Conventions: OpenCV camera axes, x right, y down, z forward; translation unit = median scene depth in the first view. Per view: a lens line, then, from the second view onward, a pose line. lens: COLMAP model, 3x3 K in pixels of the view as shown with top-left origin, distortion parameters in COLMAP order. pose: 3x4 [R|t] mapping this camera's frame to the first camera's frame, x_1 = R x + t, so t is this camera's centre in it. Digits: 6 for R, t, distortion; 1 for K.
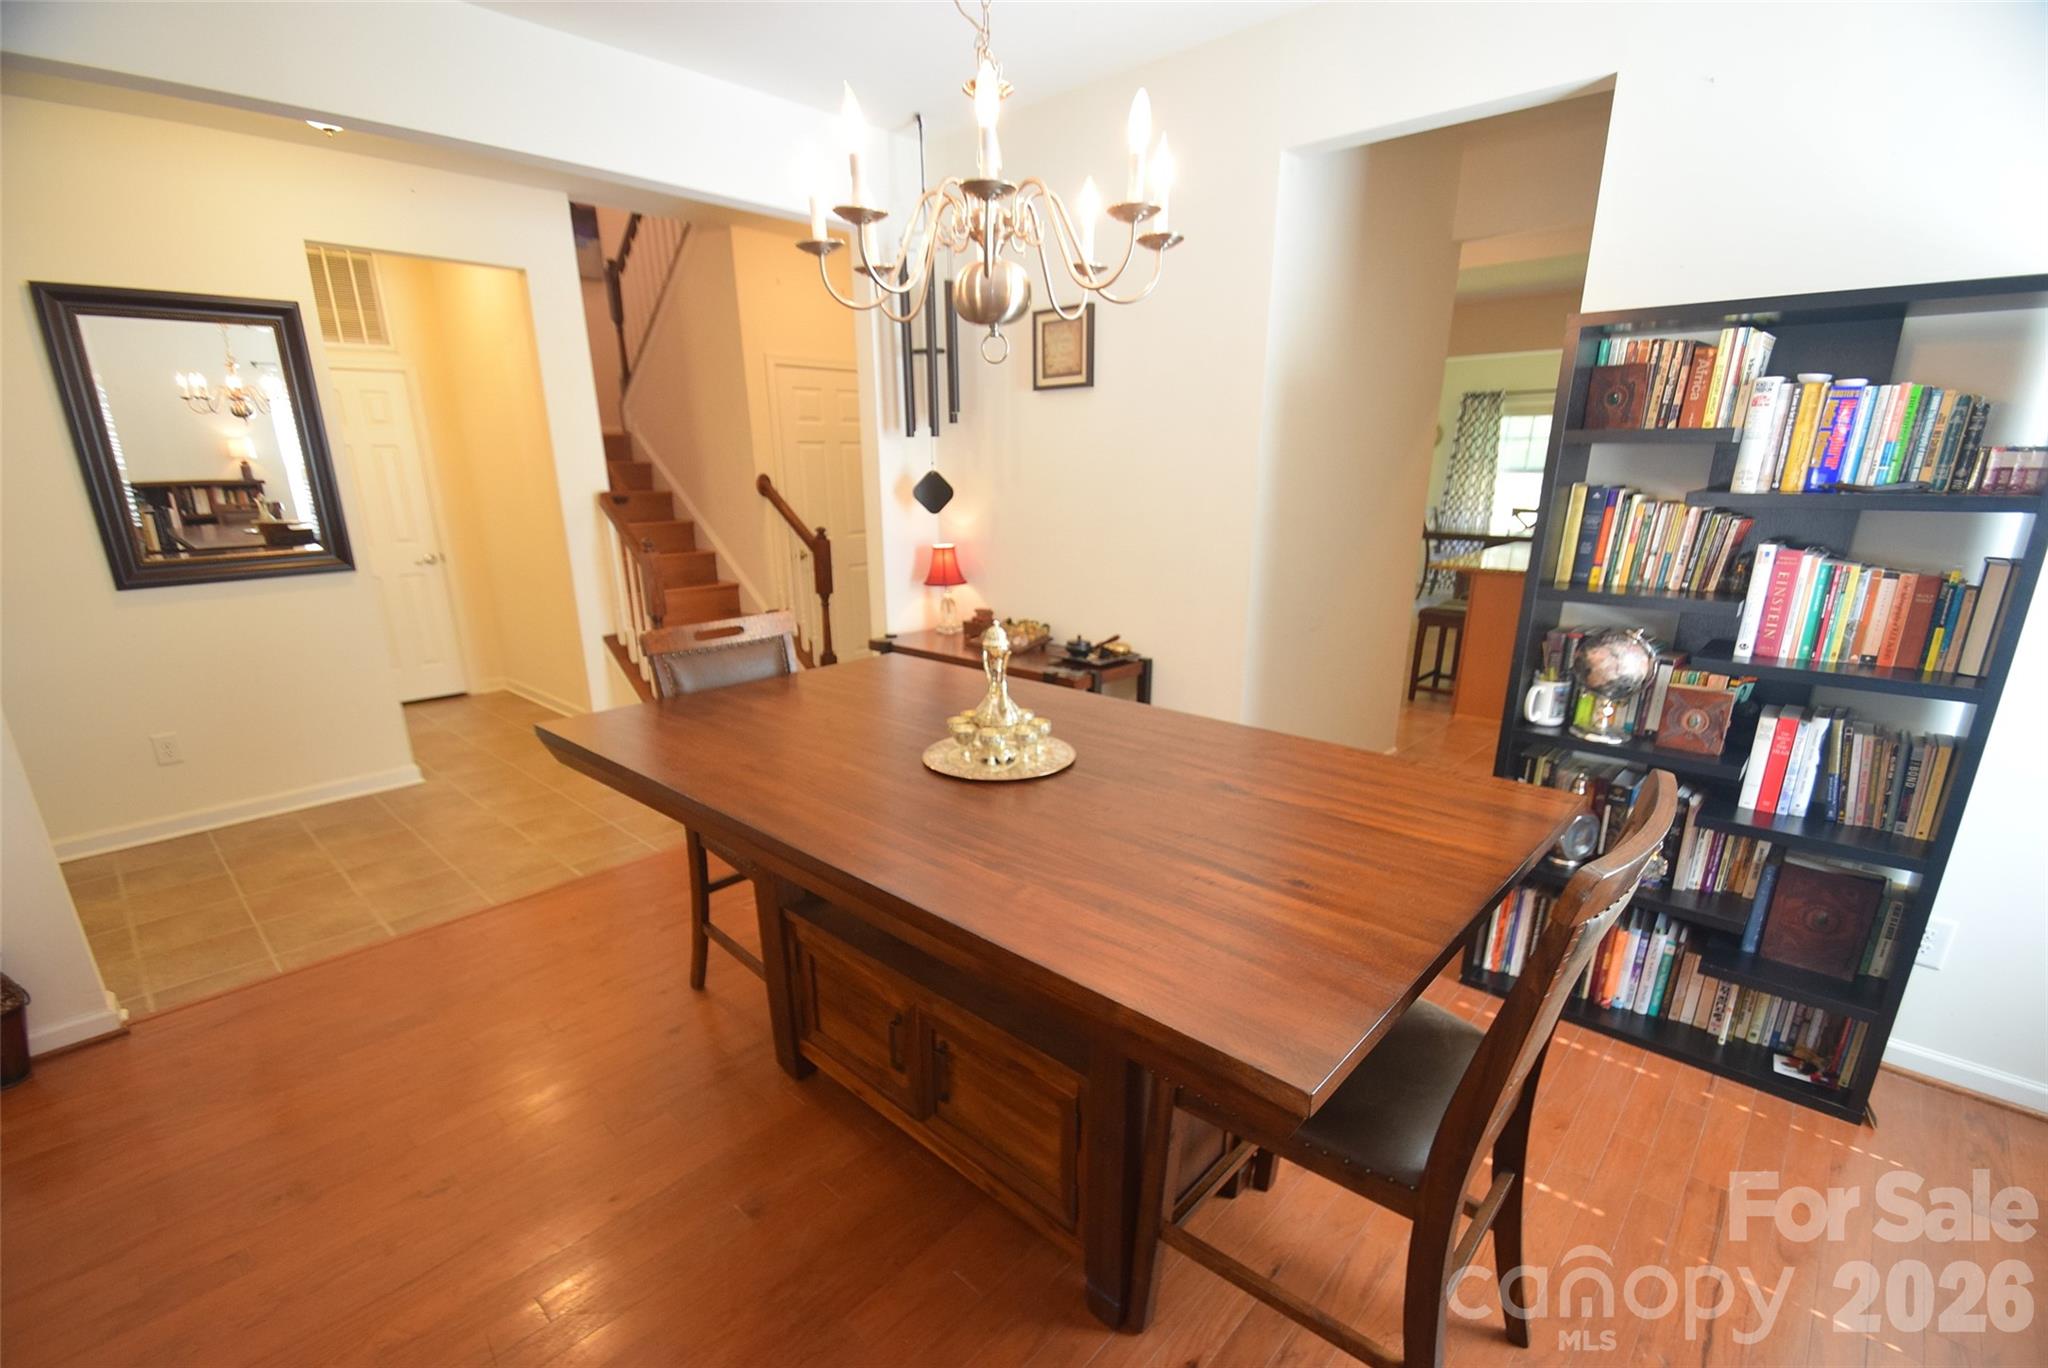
lens RADIAL K [[895.3, 0, 1020.5], [0, 895.3, 749.2], [0, 0, 1]] dist [0.020863, -0.020375]
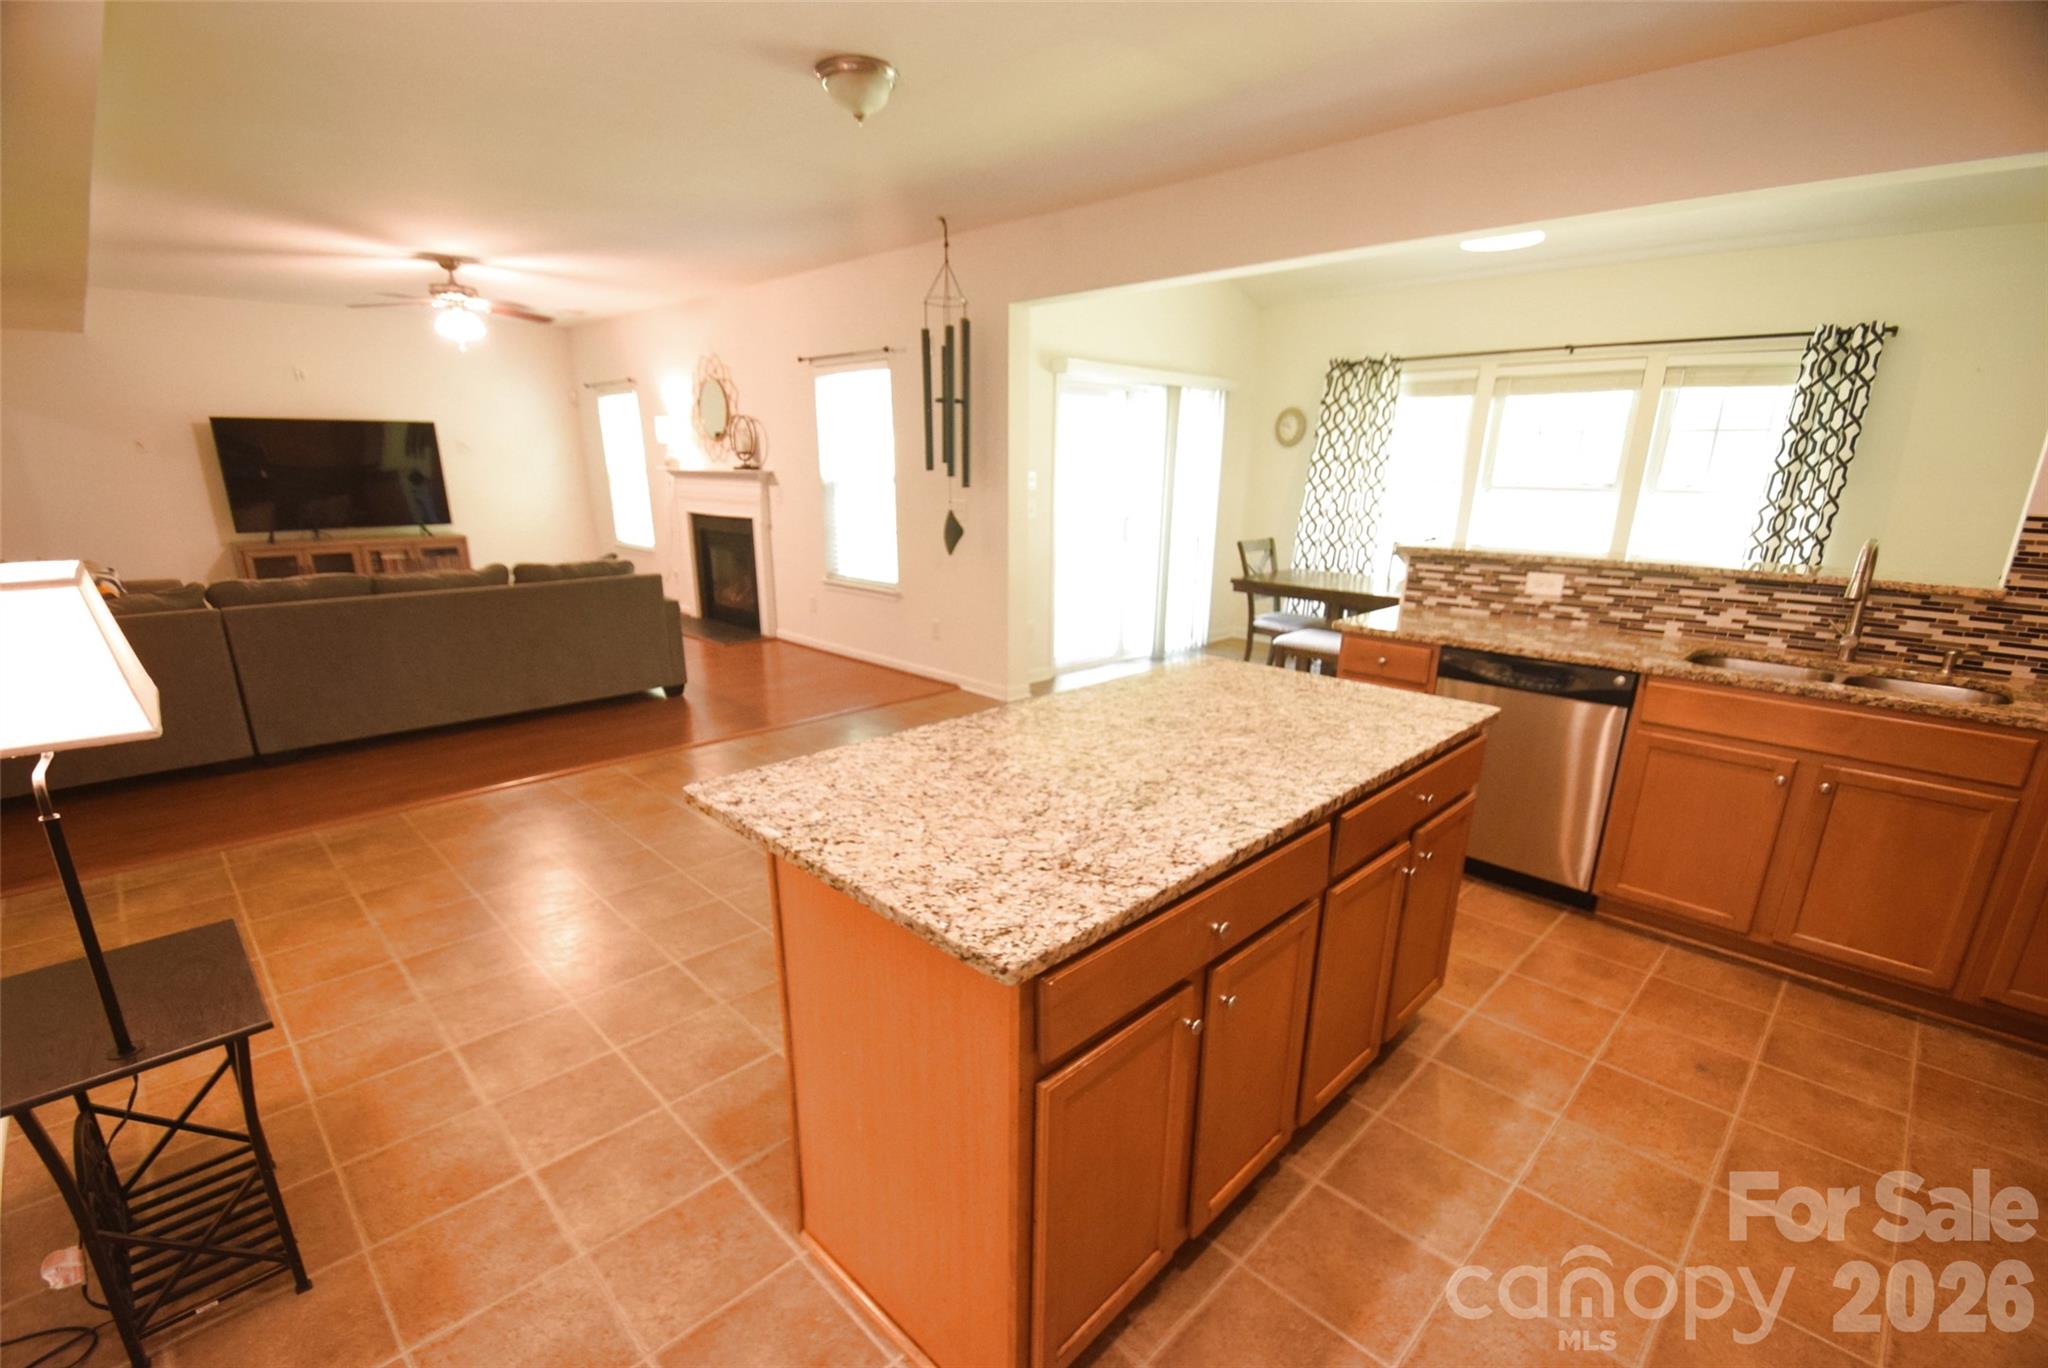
lens RADIAL K [[895.3, 0, 1020.5], [0, 895.3, 749.2], [0, 0, 1]] dist [0.020863, -0.020375]
pose [[0.999196, 0.026394, -0.030168, 0.809629], [-0.026399, 0.999651, 0.000243, -0.306674], [0.030164, 0.000554, 0.999545, 0.956515]]
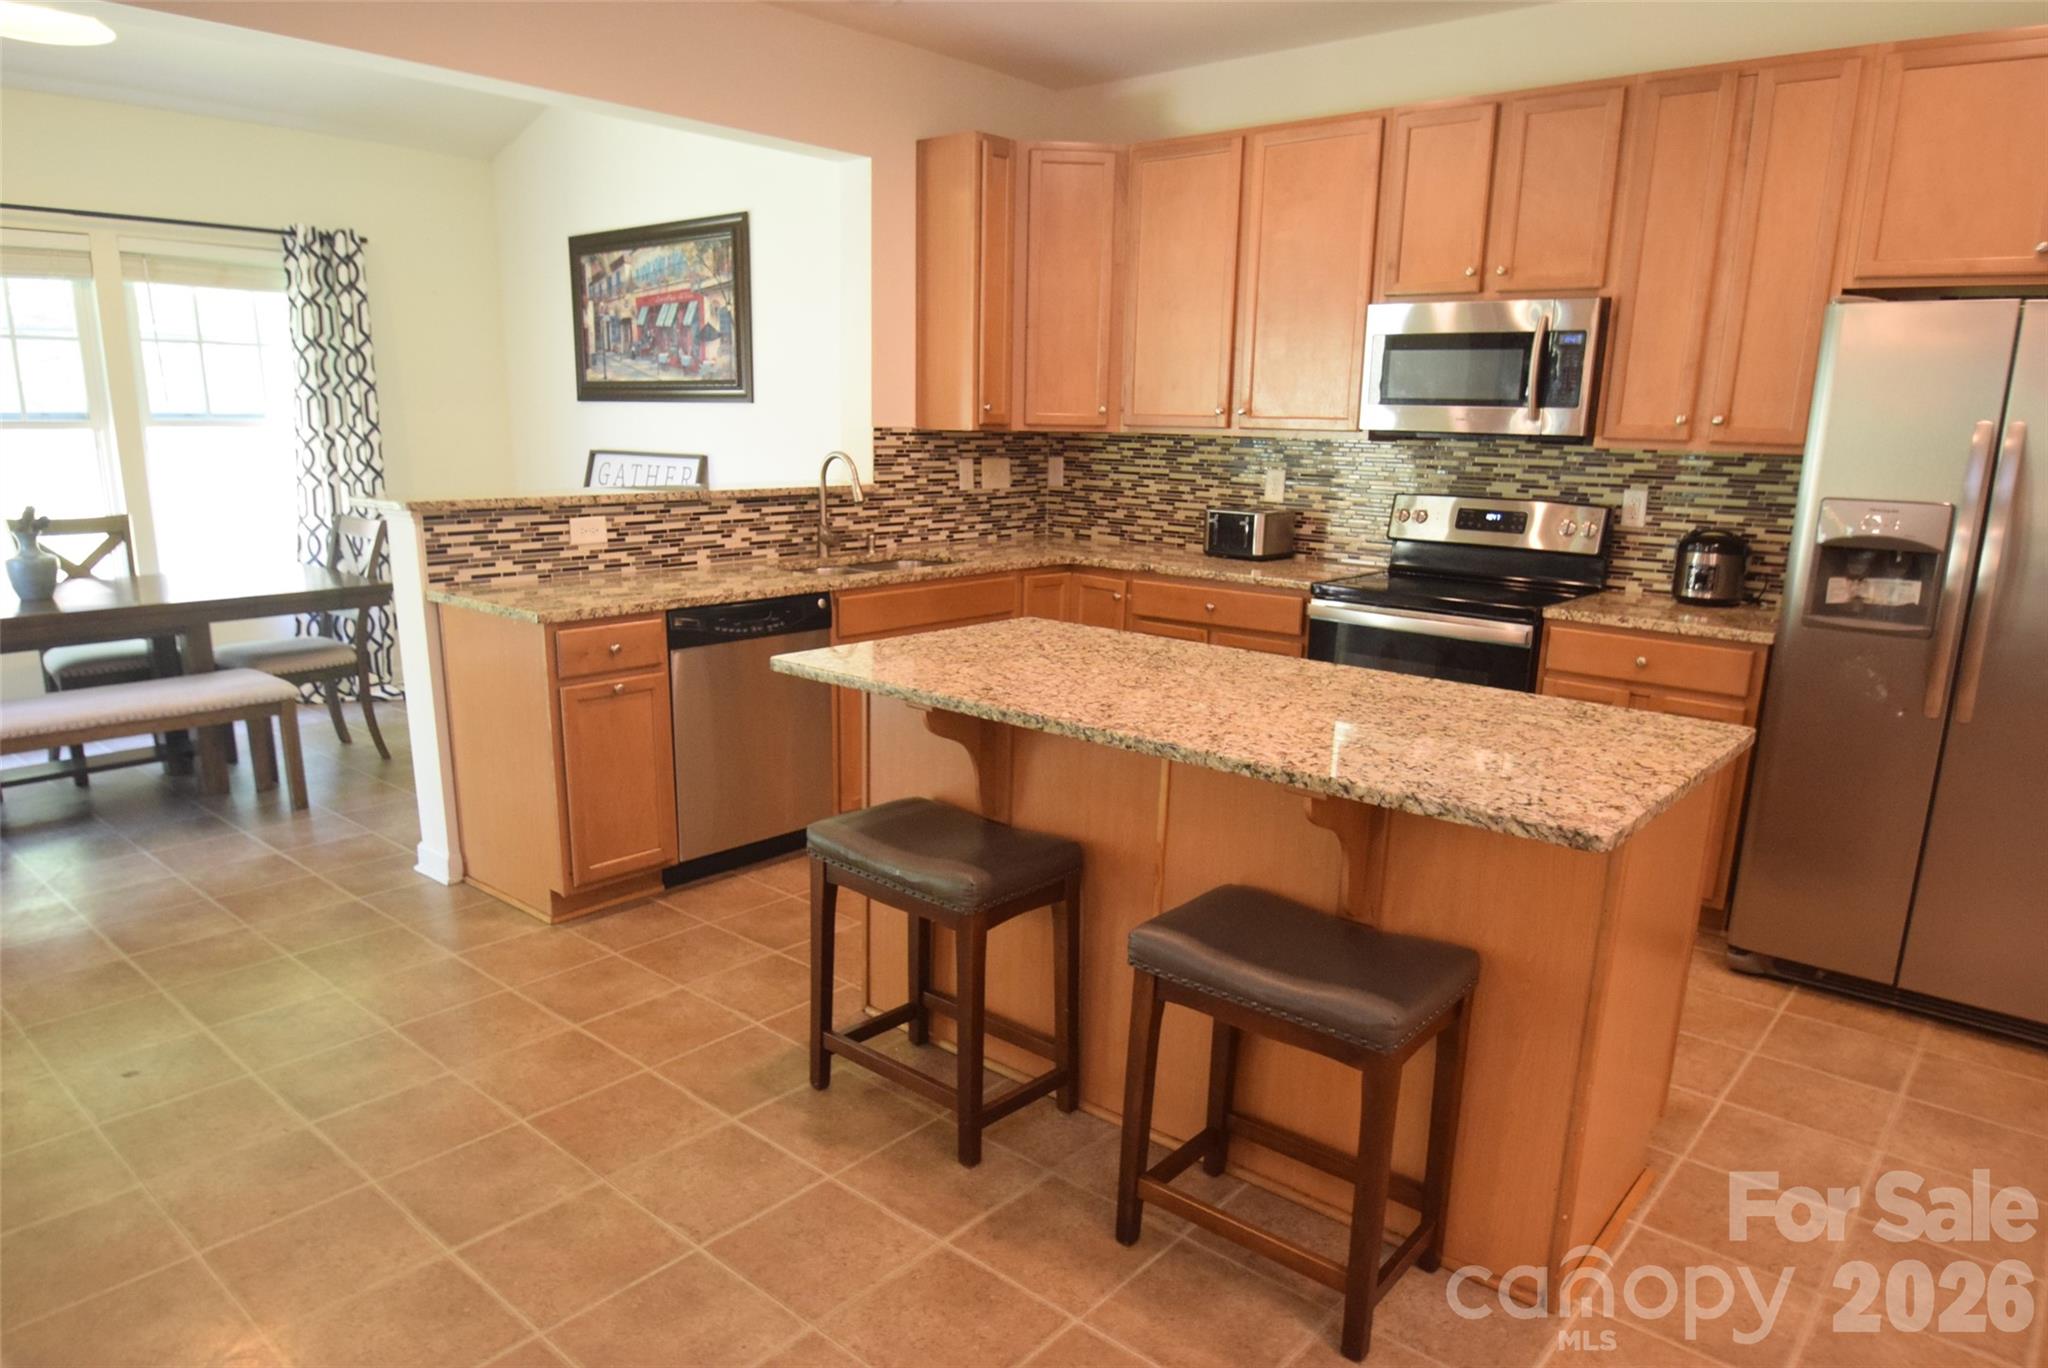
lens RADIAL K [[1296.1, 0, 1017.8], [0, 1296.1, 736.8], [0, 0, 1]] dist [-0.033244, 0.001065]
pose [[-0.038740, -0.234647, 0.971308, 0.223966], [0.286403, 0.928649, 0.235765, -0.476508], [-0.957326, 0.287319, 0.031228, 1.551251]]
